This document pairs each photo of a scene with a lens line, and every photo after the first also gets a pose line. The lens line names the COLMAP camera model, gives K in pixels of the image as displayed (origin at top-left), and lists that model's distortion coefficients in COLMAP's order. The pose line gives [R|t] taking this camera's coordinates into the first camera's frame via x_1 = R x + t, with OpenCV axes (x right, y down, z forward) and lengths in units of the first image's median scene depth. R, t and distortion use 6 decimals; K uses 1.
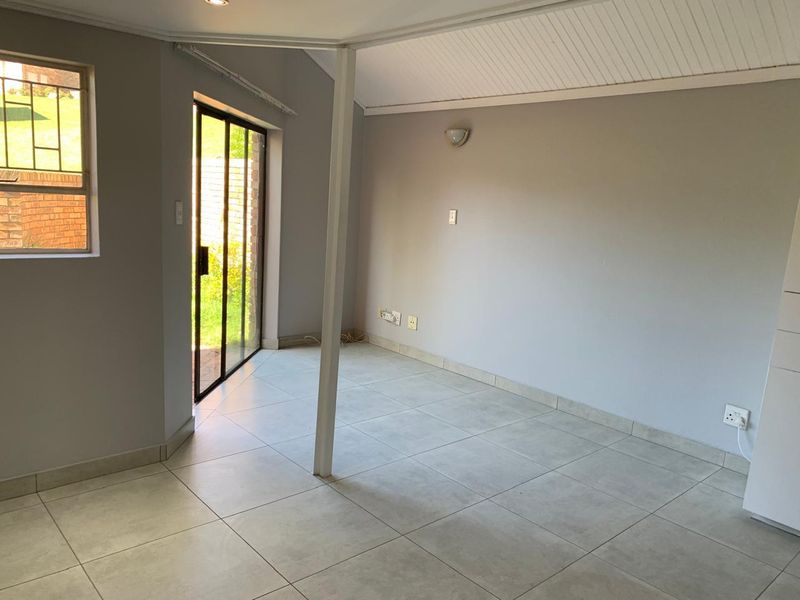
lens RADIAL K [[610.3, 0, 401.3], [0, 610.3, 295.6], [0, 0, 1]] dist [0.045606, -0.036002]
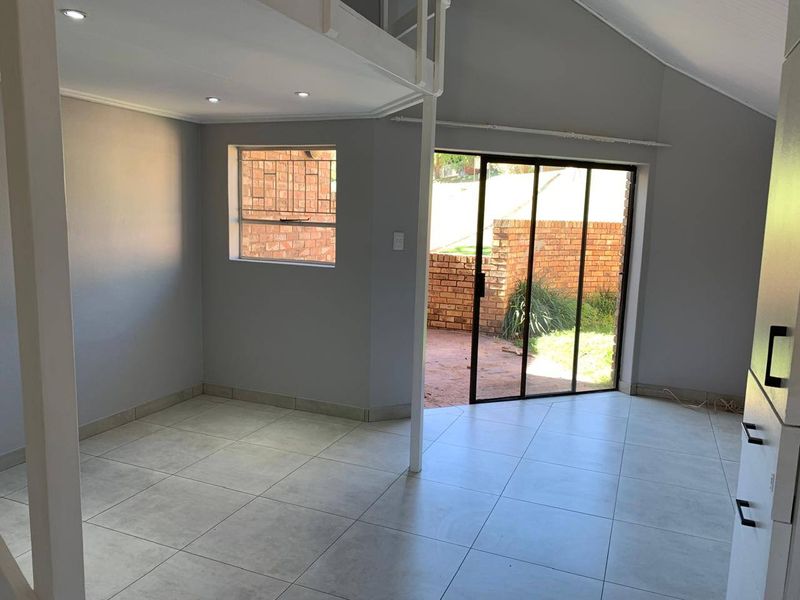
lens RADIAL K [[610.3, 0, 402.9], [0, 610.3, 303.7], [0, 0, 1]] dist [0.045606, -0.036002]
pose [[0.433507, 0.082058, -0.897406, 0.508798], [-0.151020, 0.988377, 0.017424, -0.014959], [0.888406, 0.127973, 0.440861, 0.269690]]
